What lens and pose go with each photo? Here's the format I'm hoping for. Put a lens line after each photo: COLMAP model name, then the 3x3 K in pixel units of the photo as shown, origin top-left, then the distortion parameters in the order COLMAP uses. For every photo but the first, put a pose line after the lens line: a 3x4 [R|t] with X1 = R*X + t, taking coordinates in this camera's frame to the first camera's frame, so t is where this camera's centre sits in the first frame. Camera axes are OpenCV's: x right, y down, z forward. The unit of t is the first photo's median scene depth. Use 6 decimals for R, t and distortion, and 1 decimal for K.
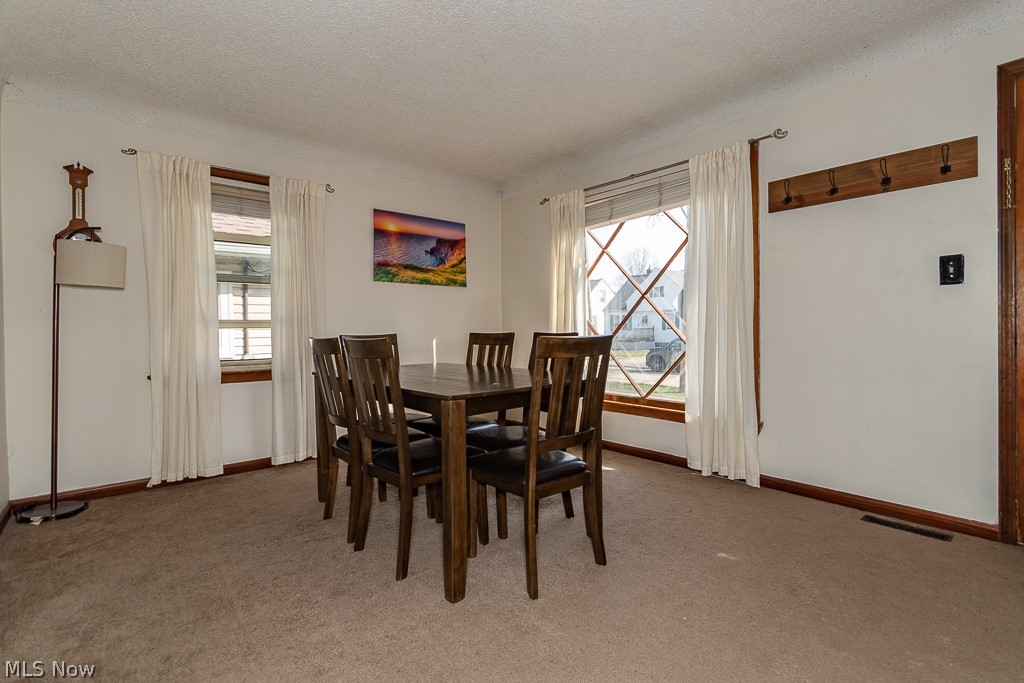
lens RADIAL K [[481.3, 0, 515.7], [0, 481.3, 328.9], [0, 0, 1]] dist [0.001812, 0.000134]
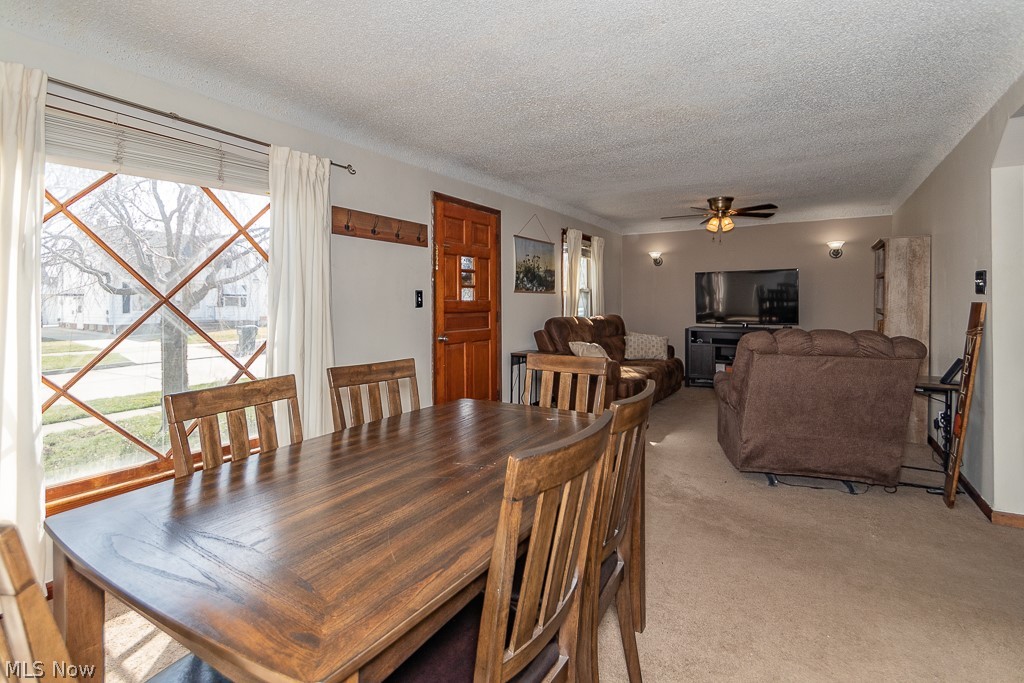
lens RADIAL K [[474.4, 0, 512.6], [0, 474.4, 304.6], [0, 0, 1]] dist [-0.000327, -0.000149]
pose [[-0.294772, 0.006963, 0.955542, -0.439975], [0.006132, 0.999967, -0.005395, -0.052387], [-0.955548, 0.004269, -0.294805, 0.668343]]
